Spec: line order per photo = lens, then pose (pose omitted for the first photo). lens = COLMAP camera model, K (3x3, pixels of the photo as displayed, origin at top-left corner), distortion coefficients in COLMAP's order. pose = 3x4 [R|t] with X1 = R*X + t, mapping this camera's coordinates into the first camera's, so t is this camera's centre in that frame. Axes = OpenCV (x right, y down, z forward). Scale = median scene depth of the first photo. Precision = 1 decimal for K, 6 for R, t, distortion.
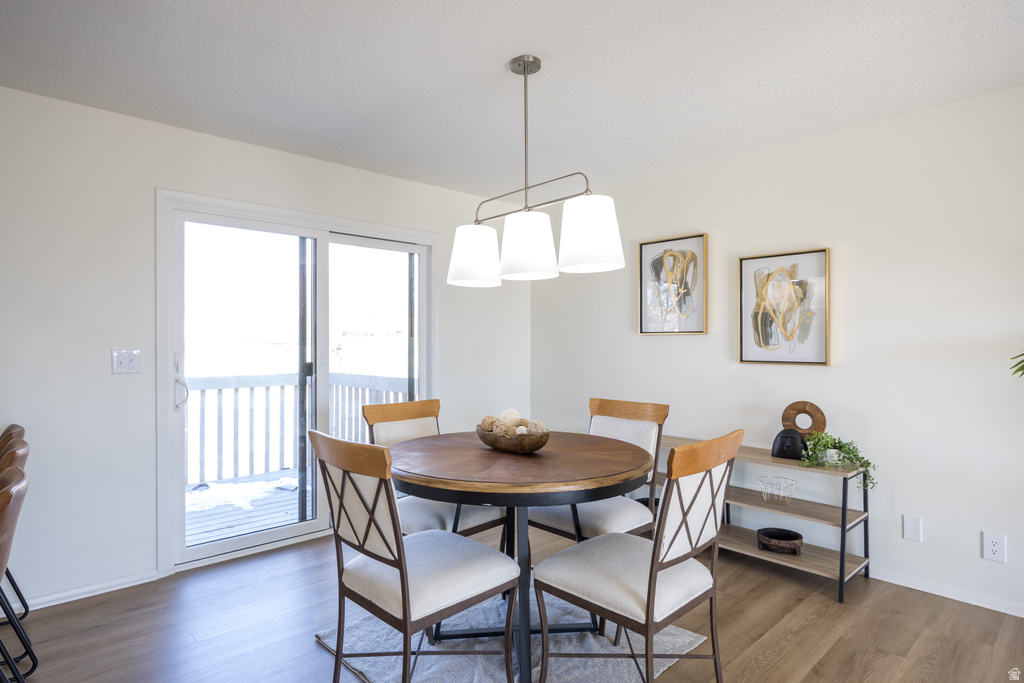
lens RADIAL K [[561.3, 0, 512.0], [0, 561.3, 341.5], [0, 0, 1]] dist [-0.001377, -0.001709]
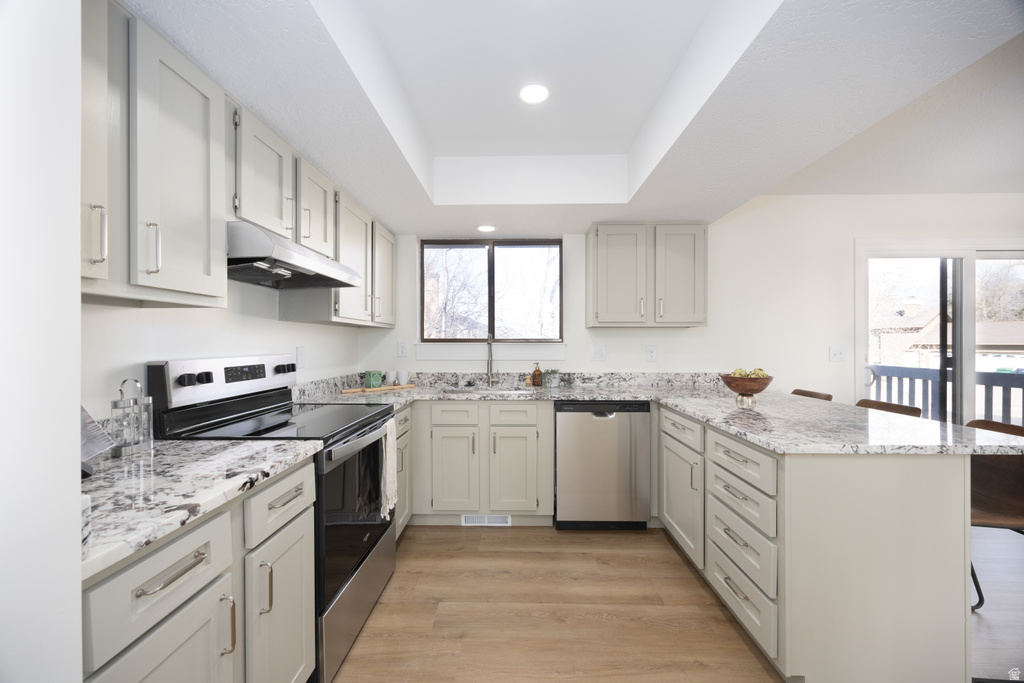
lens RADIAL K [[390.4, 0, 512.0], [0, 390.4, 341.5], [0, 0, 1]] dist [0.000672, 0.000131]
pose [[0.719927, 0.000926, -0.694049, -0.575895], [-0.000062, 0.999999, 0.001270, -0.001414], [0.694049, -0.000871, 0.719927, -0.384311]]
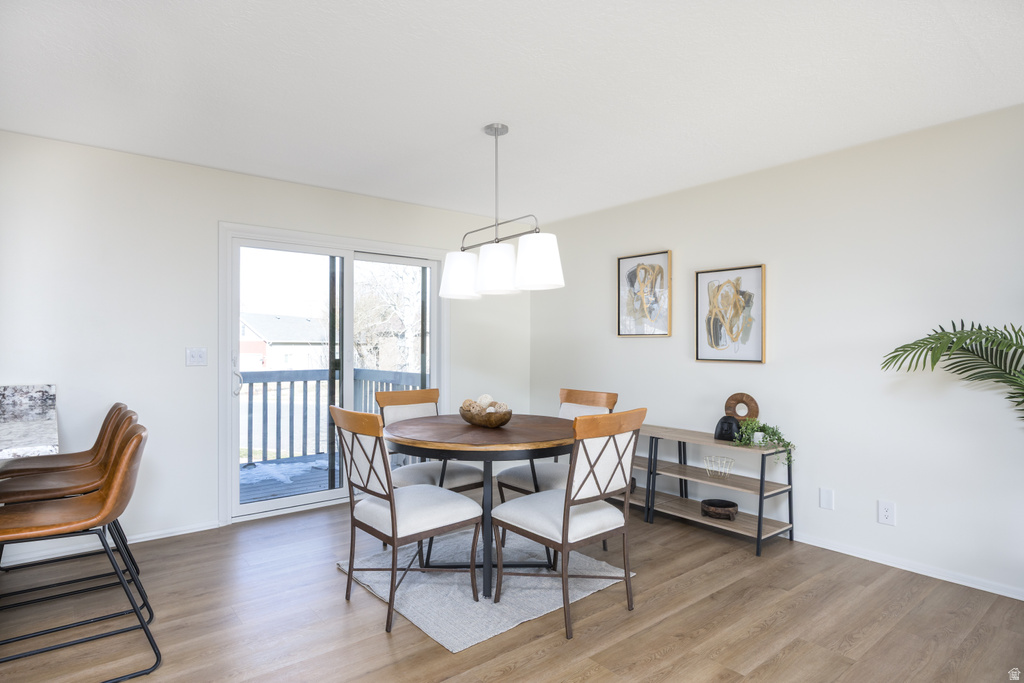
lens RADIAL K [[561.3, 0, 512.0], [0, 561.3, 341.5], [0, 0, 1]] dist [-0.001377, -0.001709]
pose [[0.998009, 0.002390, -0.063027, 0.116728], [-0.002497, 0.999996, -0.001612, 0.000268], [0.063023, 0.001766, 0.998011, -0.239060]]
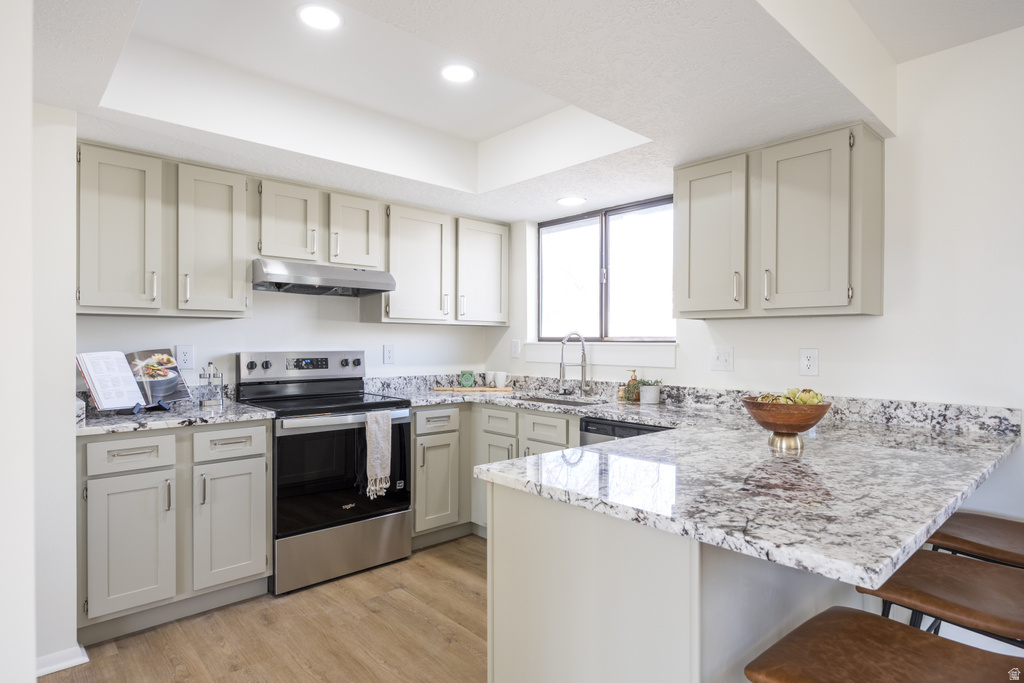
lens RADIAL K [[561.3, 0, 512.0], [0, 561.3, 341.5], [0, 0, 1]] dist [-0.001377, -0.001709]
pose [[-0.003786, 0.001478, -0.999992, -0.148995], [-0.001399, 0.999998, 0.001483, 0.000005], [0.999992, 0.001404, -0.003784, 0.178166]]
